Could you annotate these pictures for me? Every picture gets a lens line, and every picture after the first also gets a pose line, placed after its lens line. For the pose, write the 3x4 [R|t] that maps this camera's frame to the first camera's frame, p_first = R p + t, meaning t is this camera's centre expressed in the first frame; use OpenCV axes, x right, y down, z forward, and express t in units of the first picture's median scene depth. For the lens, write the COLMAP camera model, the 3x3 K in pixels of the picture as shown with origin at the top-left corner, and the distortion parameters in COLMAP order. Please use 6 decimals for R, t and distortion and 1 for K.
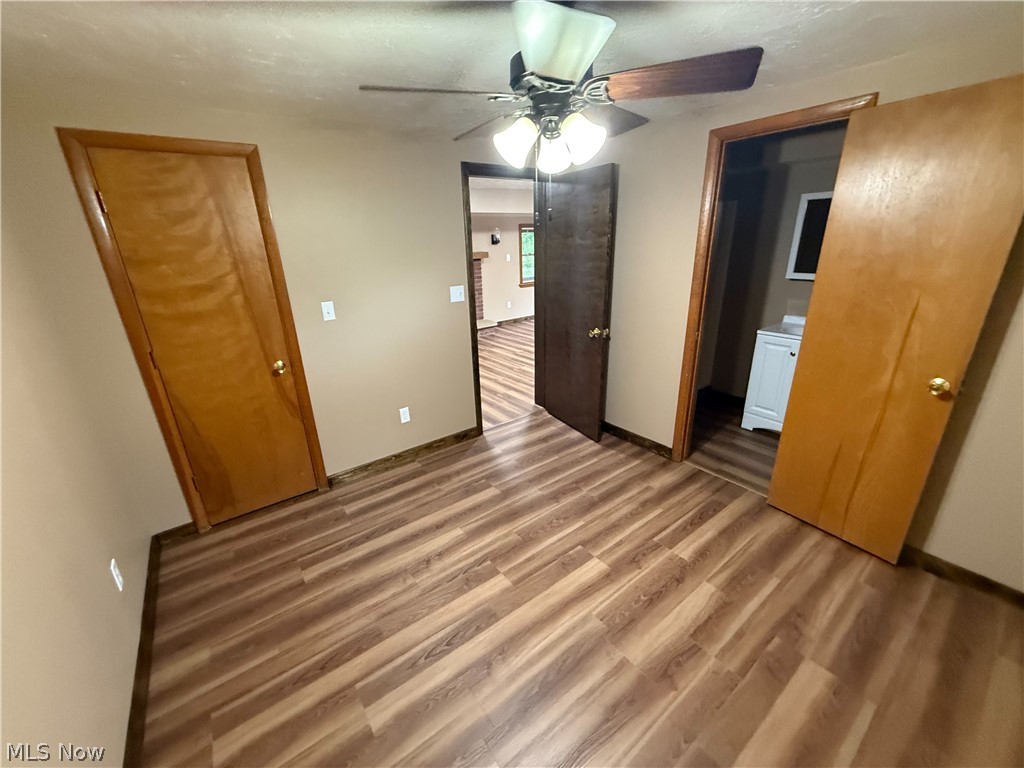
lens RADIAL K [[407.0, 0, 509.1], [0, 407.0, 384.6], [0, 0, 1]] dist [-0.000259, -0.000026]
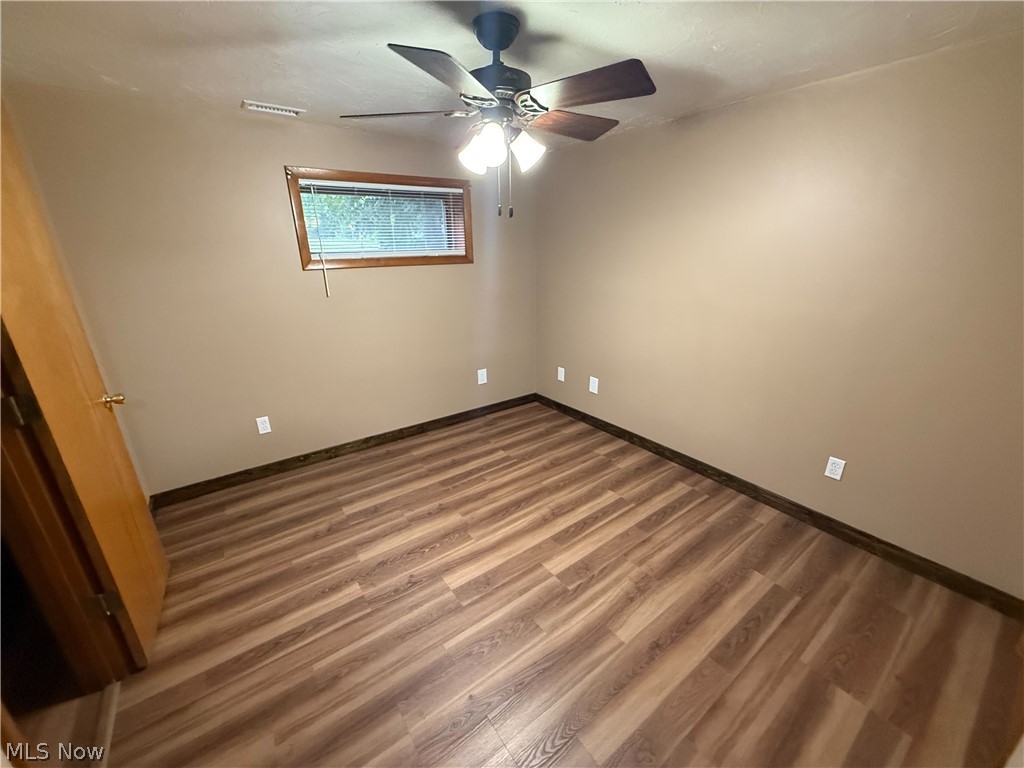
lens RADIAL K [[407.0, 0, 509.1], [0, 407.0, 384.6], [0, 0, 1]] dist [-0.000259, -0.000026]
pose [[-0.998775, 0.042250, 0.025763, 0.043974], [0.049064, 0.777780, 0.626618, -0.504862], [0.006436, 0.627115, -0.778900, 1.484711]]
